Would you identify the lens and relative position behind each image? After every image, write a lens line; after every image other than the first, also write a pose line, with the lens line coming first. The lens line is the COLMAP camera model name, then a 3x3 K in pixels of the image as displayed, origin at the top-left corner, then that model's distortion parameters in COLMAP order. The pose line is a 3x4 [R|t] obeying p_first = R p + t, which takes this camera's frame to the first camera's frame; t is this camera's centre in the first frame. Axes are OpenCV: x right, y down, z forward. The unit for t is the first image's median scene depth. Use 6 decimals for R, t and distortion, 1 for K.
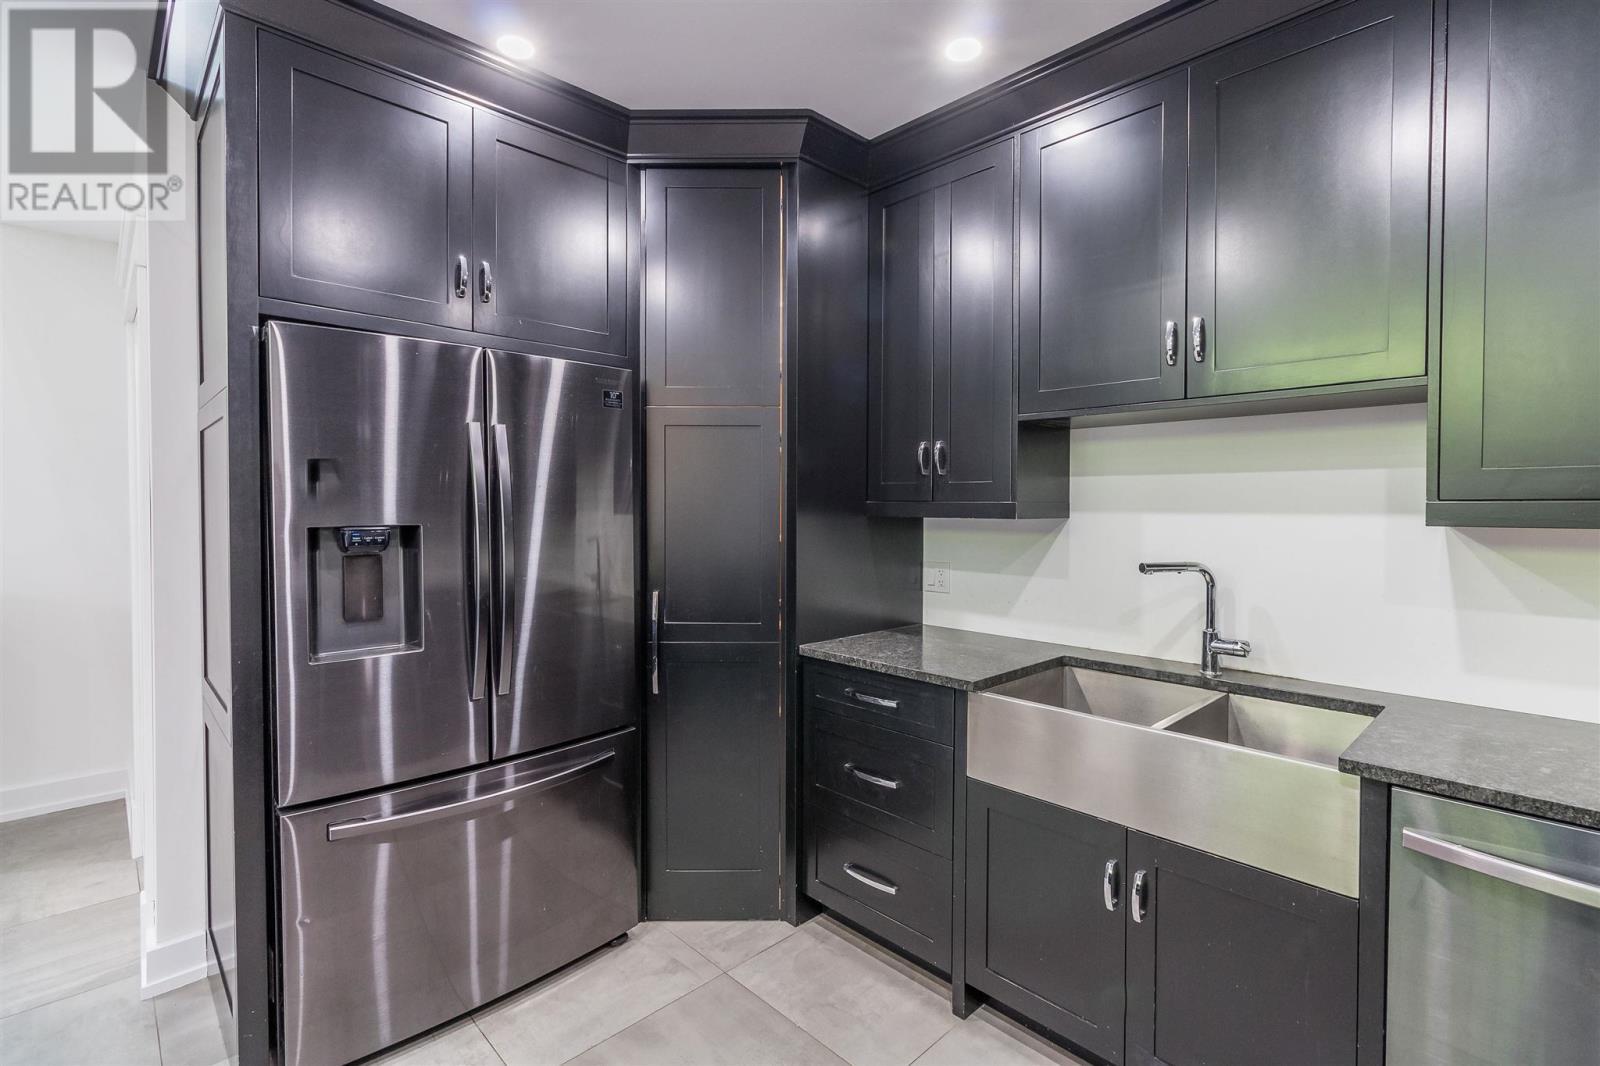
lens RADIAL K [[739.1, 0, 804.0], [0, 739.1, 523.8], [0, 0, 1]] dist [0.002735, 0.000103]
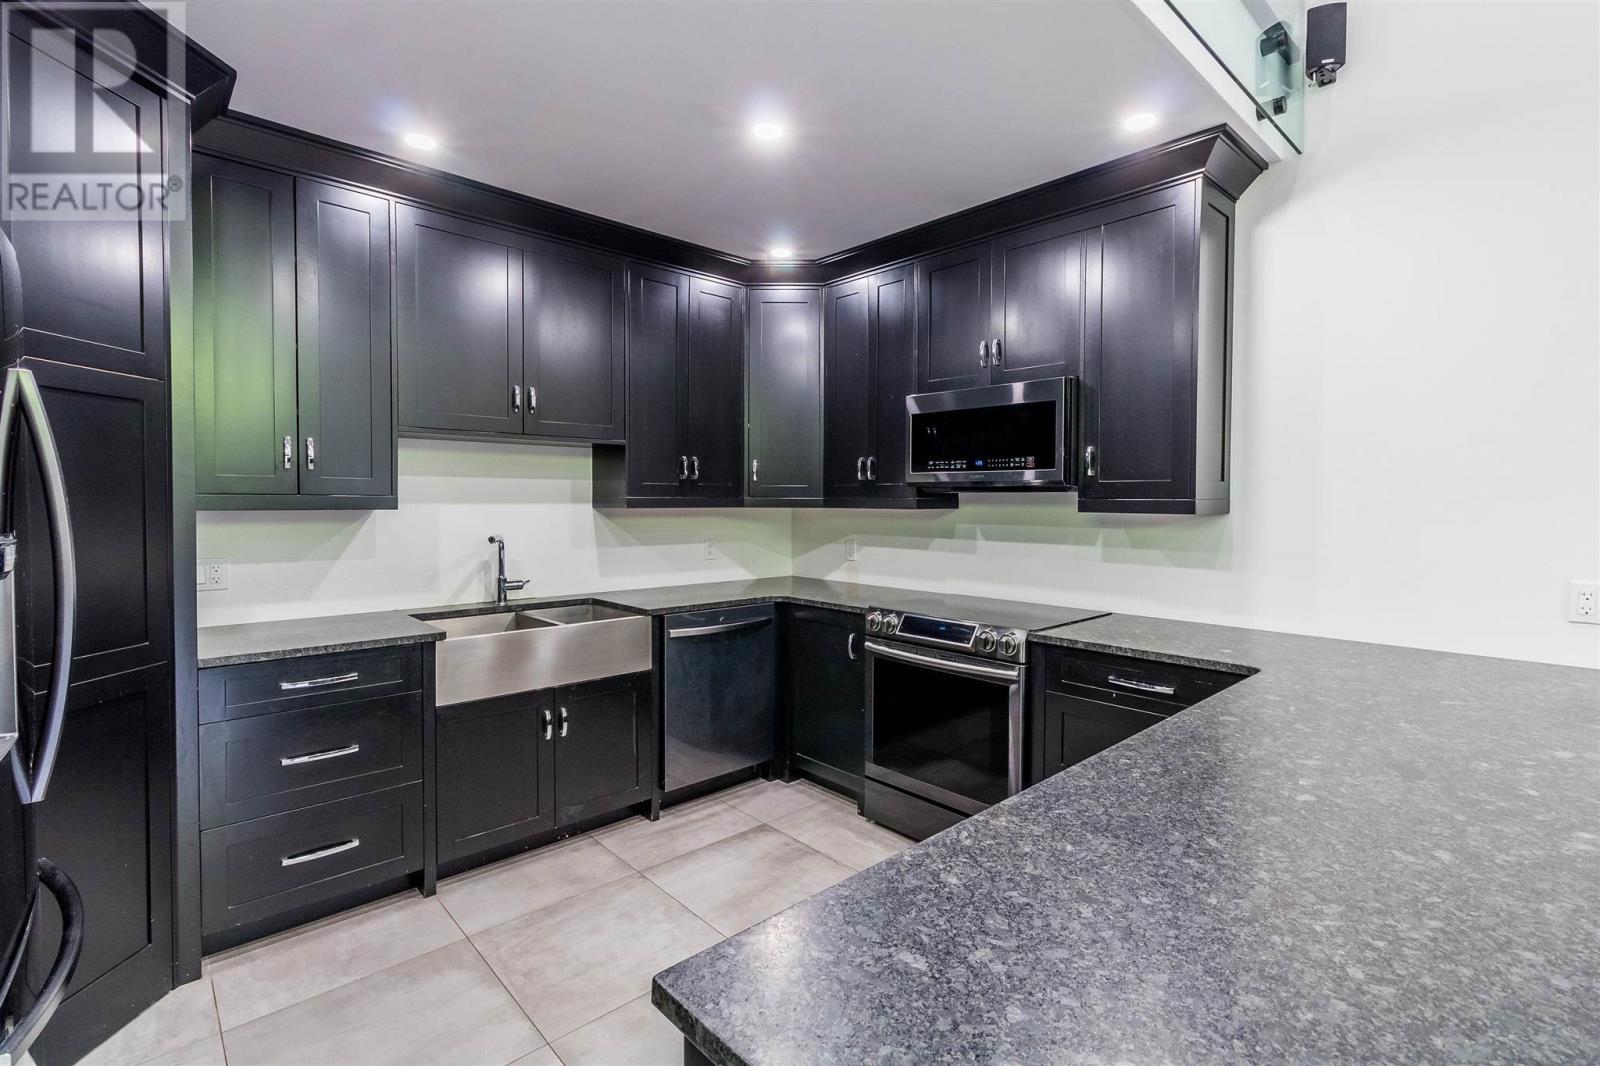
lens RADIAL K [[739.1, 0, 803.6], [0, 739.1, 520.1], [0, 0, 1]] dist [0.002735, 0.000103]
pose [[0.032584, -0.030376, 0.999007, -1.022269], [0.022384, 0.999310, 0.029655, -0.011397], [-0.999218, 0.021396, 0.033241, 0.291252]]
